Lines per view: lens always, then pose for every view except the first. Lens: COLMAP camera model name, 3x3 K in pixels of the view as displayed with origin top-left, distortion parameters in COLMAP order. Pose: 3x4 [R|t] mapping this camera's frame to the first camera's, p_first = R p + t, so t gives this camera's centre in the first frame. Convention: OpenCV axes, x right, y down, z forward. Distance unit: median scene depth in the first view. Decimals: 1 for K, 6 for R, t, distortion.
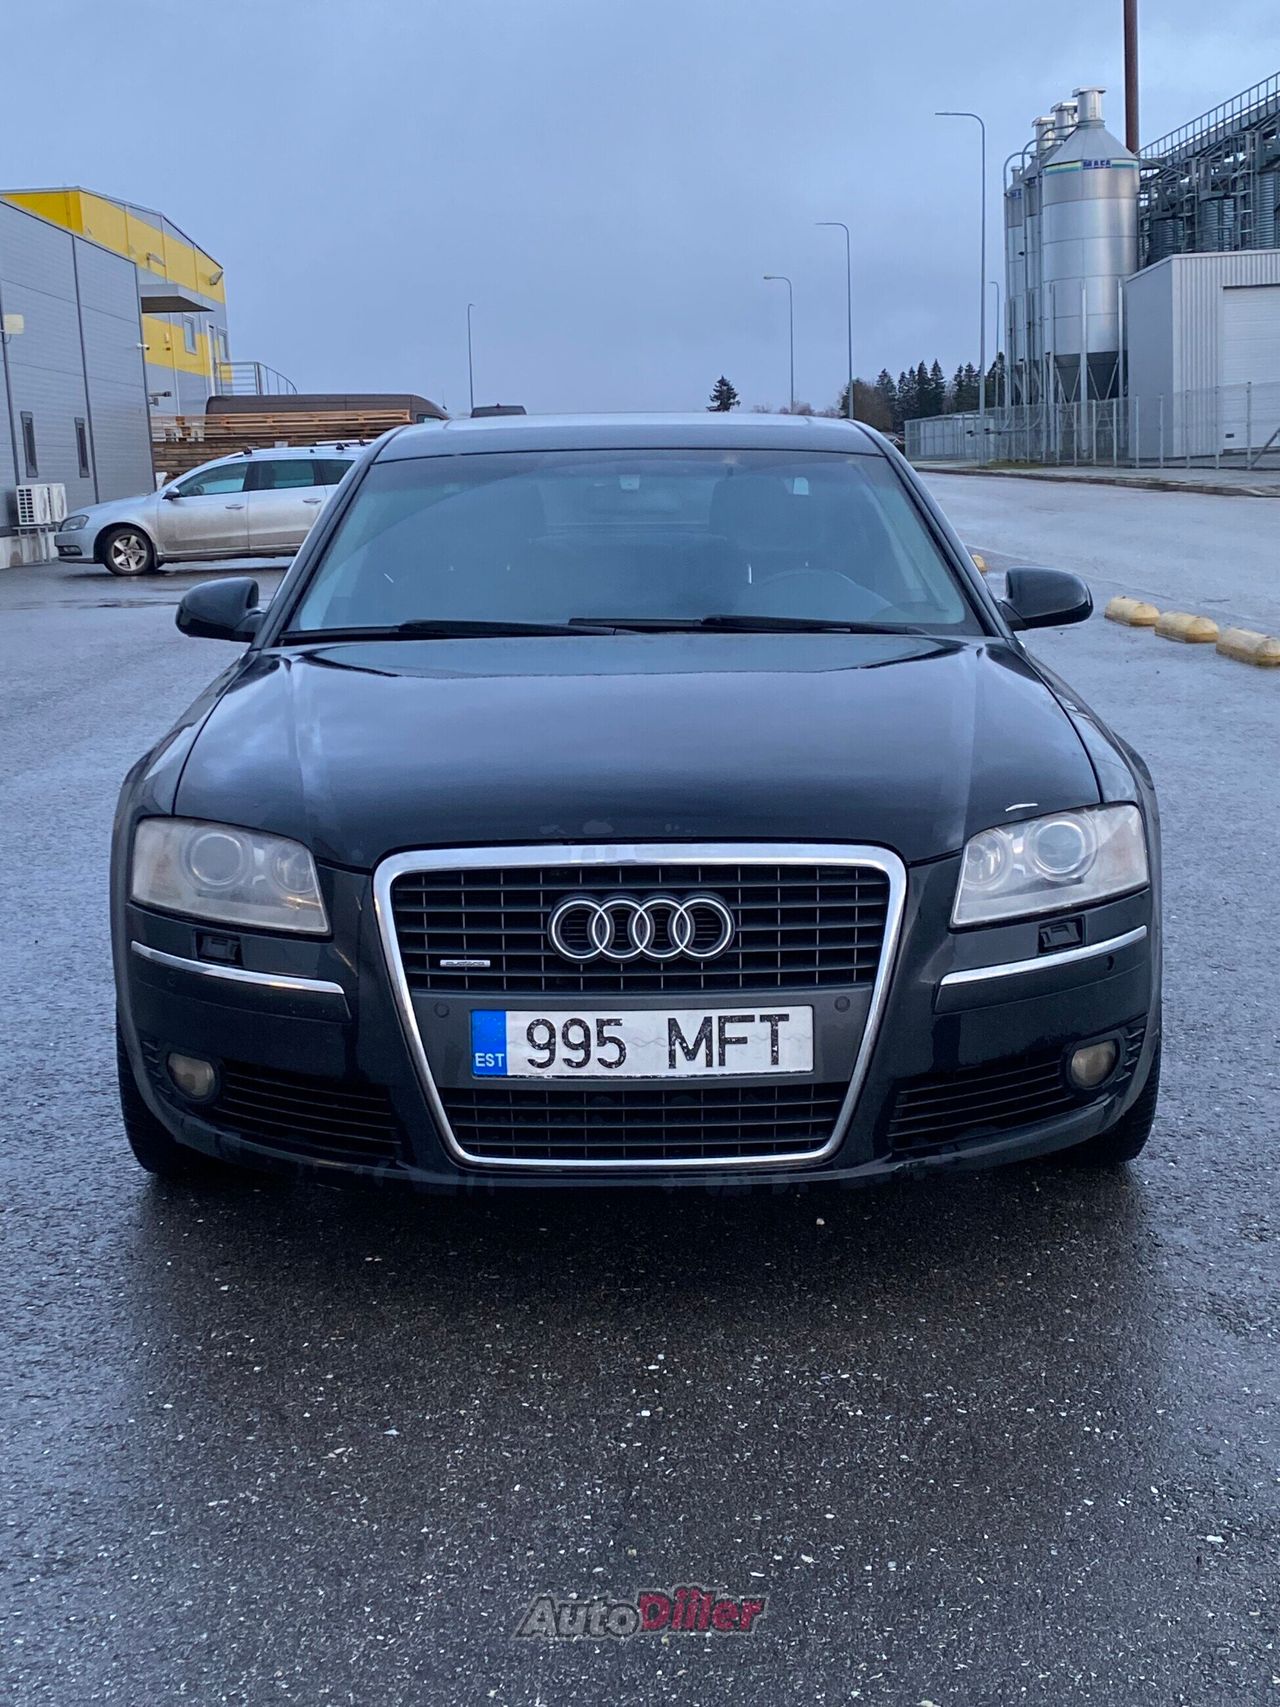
lens RADIAL K [[2313.8, 0, 640.0], [0, 2313.8, 853.5], [0, 0, 1]] dist [0.218350, -0.703387]
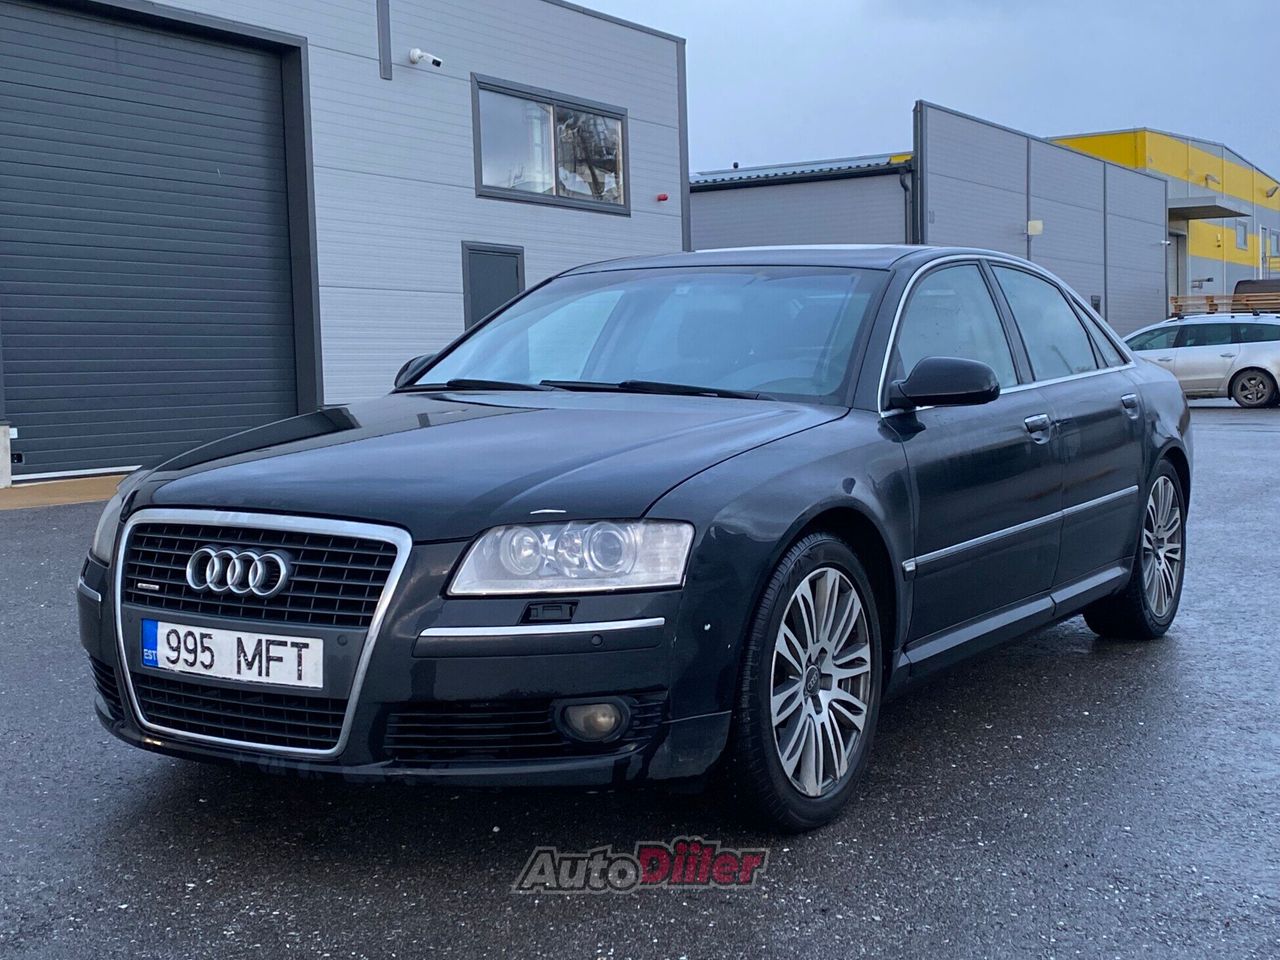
lens RADIAL K [[1735.0, 0, 640.0], [0, 1735.0, 480.0], [0, 0, 1]] dist [0.218350, -0.703387]
pose [[0.850897, 0.055933, -0.522347, 0.757786], [-0.099498, 0.993478, -0.055699, 0.011876], [0.515825, 0.099366, 0.850912, 0.217877]]
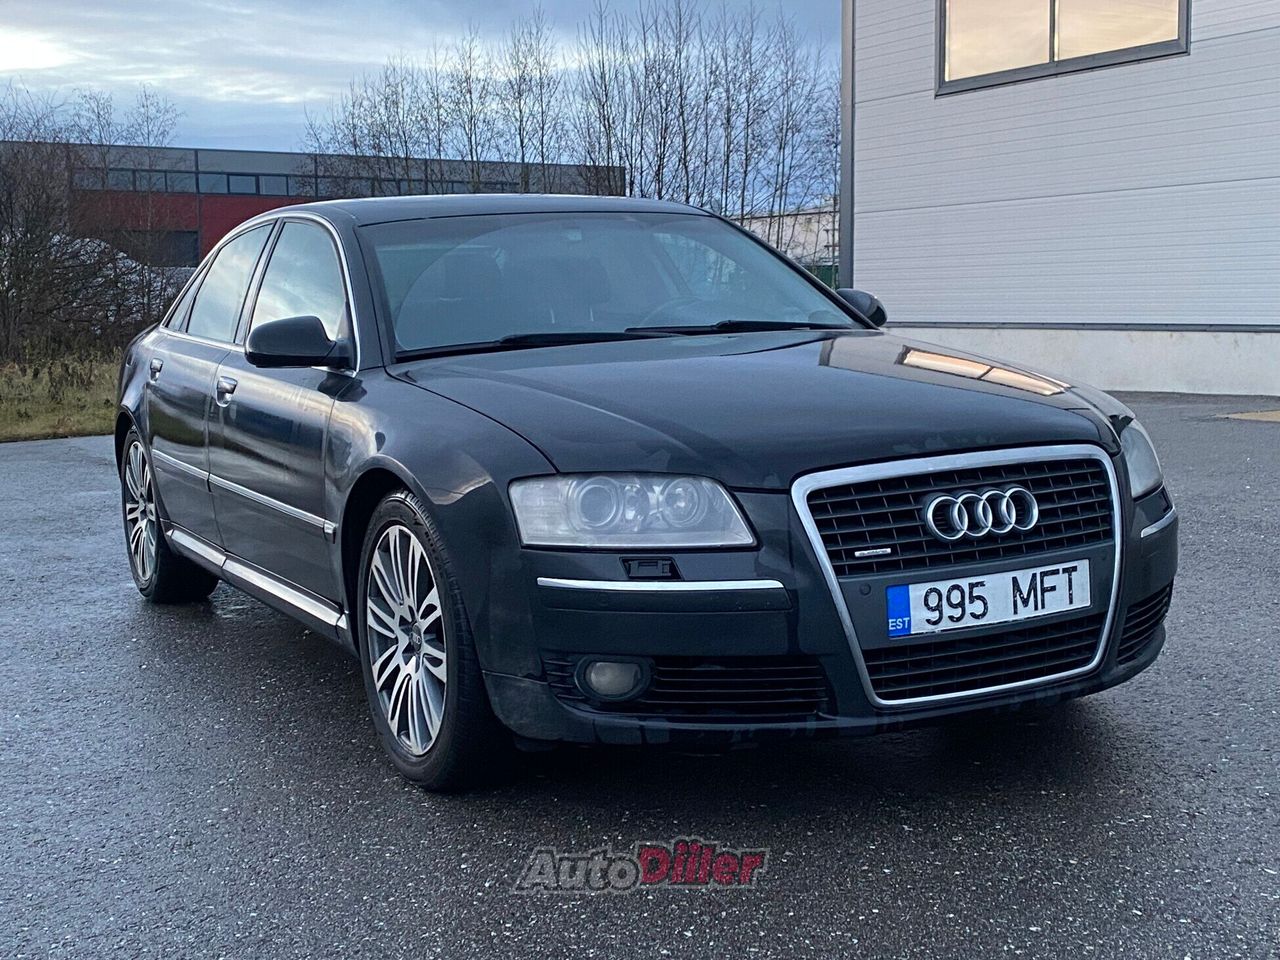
lens RADIAL K [[1735.0, 0, 640.0], [0, 1735.0, 480.0], [0, 0, 1]] dist [0.218350, -0.703387]
pose [[0.887634, -0.078867, 0.453746, -0.636255], [0.107965, 0.993407, -0.038537, 0.030500], [-0.447716, 0.083196, 0.890297, 0.180860]]
